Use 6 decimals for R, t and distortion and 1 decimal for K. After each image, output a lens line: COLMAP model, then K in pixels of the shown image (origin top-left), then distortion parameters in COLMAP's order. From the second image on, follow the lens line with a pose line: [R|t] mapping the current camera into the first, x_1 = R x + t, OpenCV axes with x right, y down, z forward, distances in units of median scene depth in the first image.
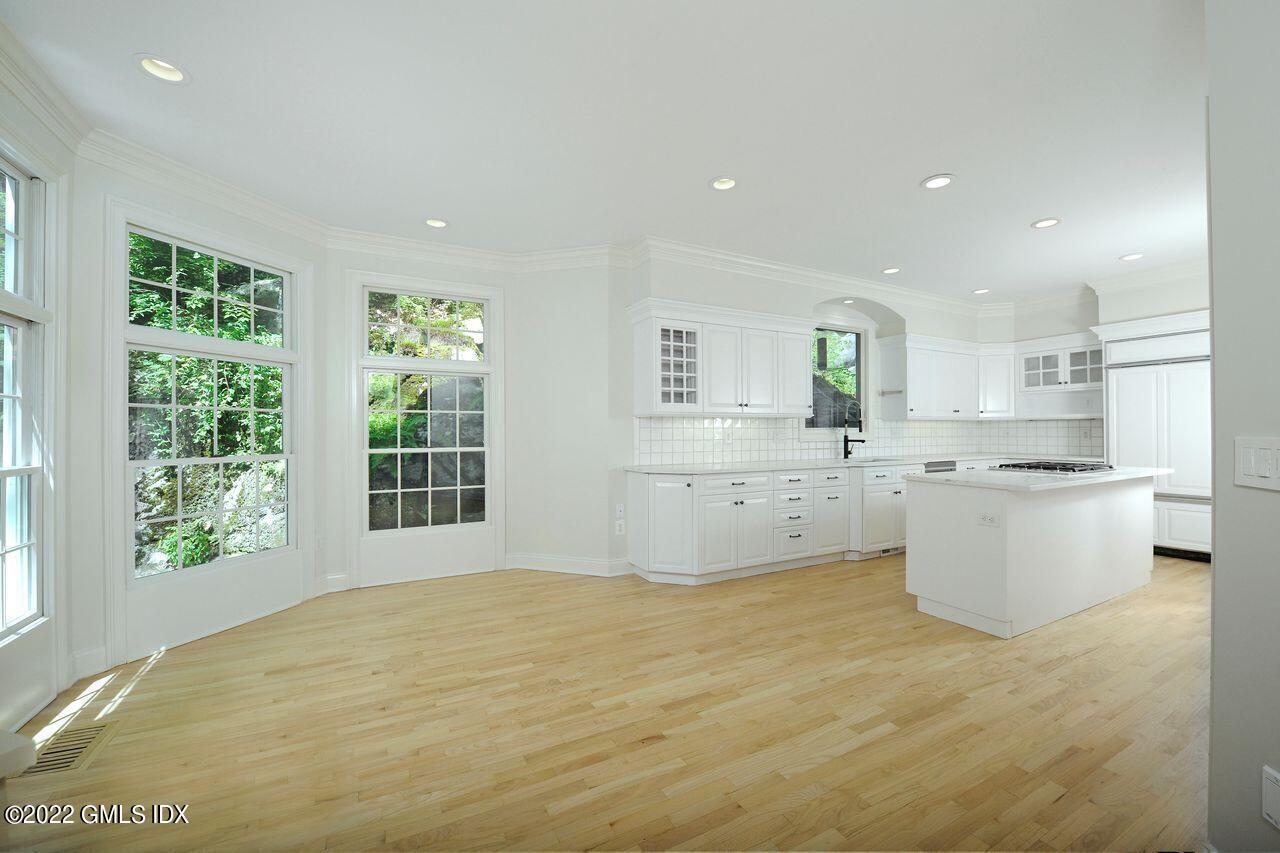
lens RADIAL K [[509.4, 0, 637.8], [0, 509.4, 429.9], [0, 0, 1]] dist [0.000974, 0.000123]
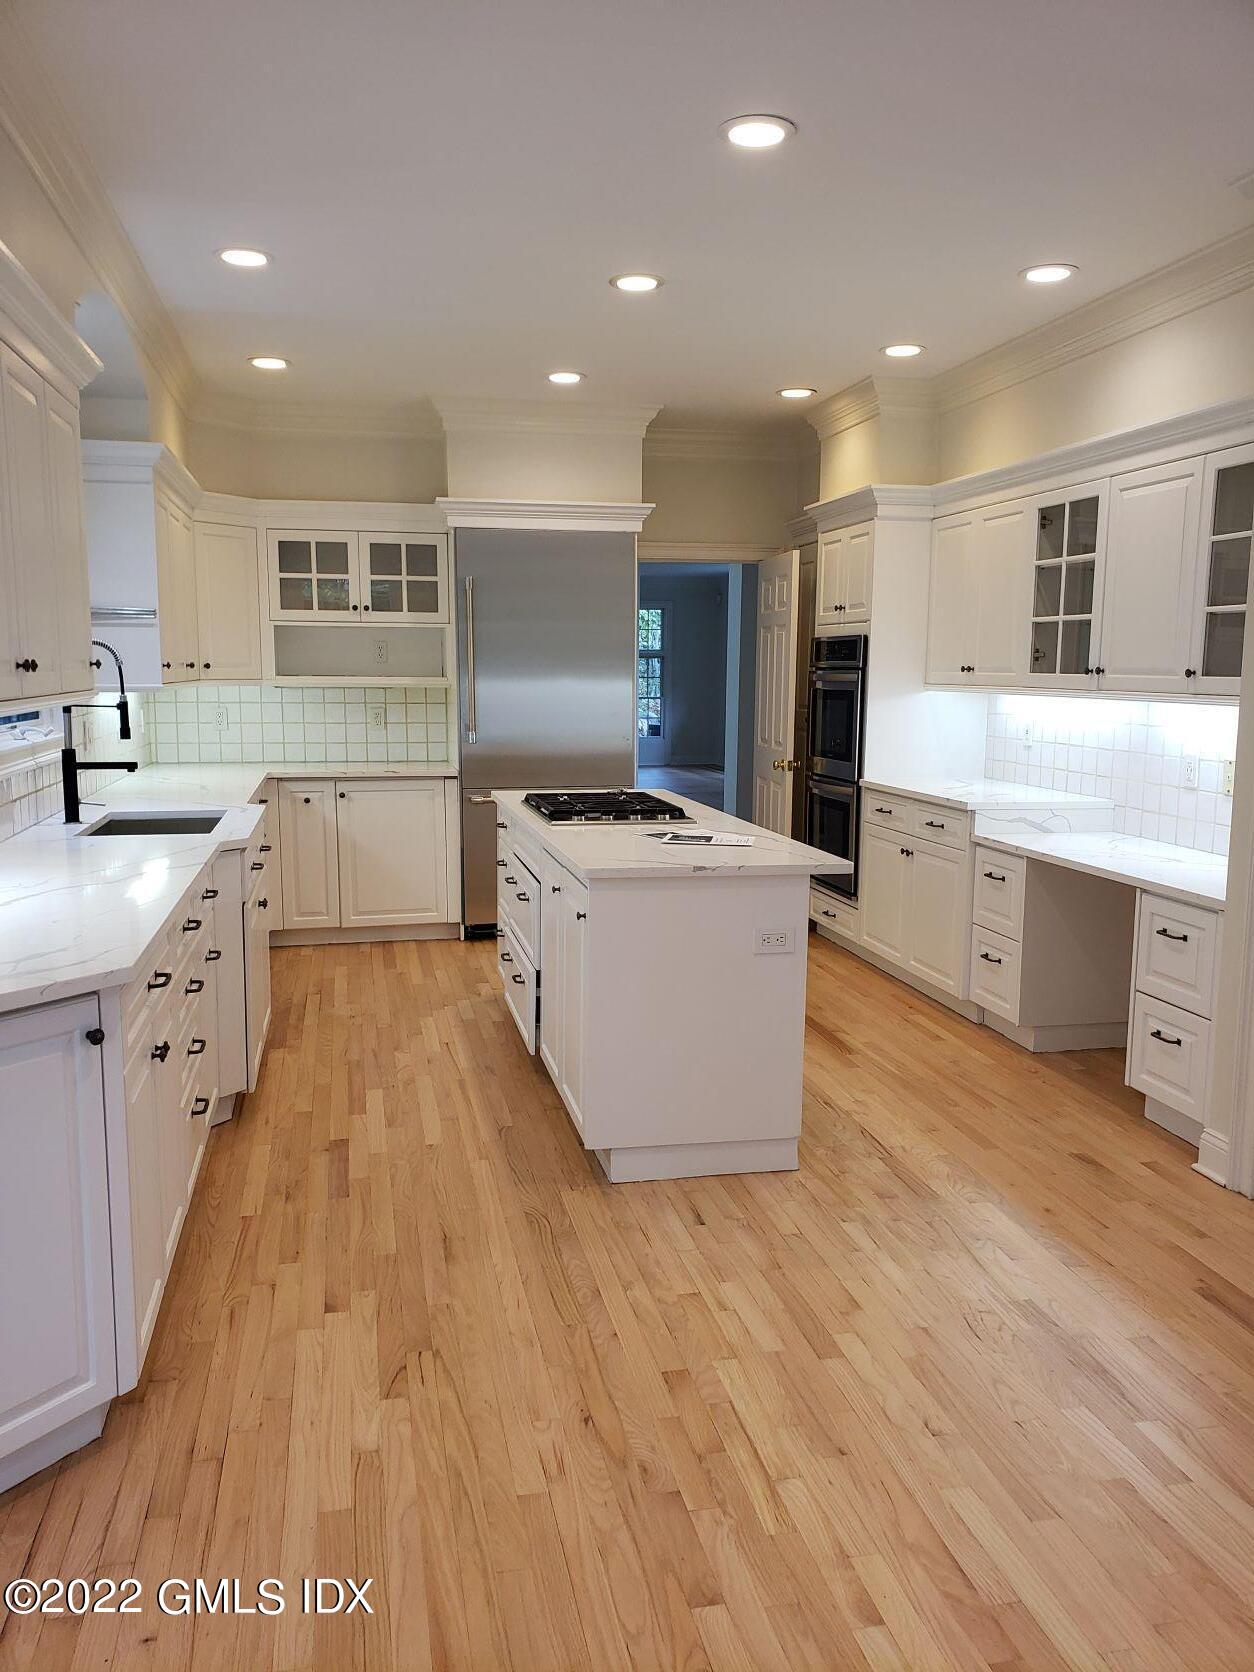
lens RADIAL K [[1329.1, 0, 617.2], [0, 1329.1, 848.5], [0, 0, 1]] dist [0.036746, 0.005432]
pose [[0.282805, -0.129205, 0.950435, -0.364948], [-0.003341, 0.990747, 0.135679, -0.053195], [-0.959171, -0.041546, 0.279757, 0.566303]]
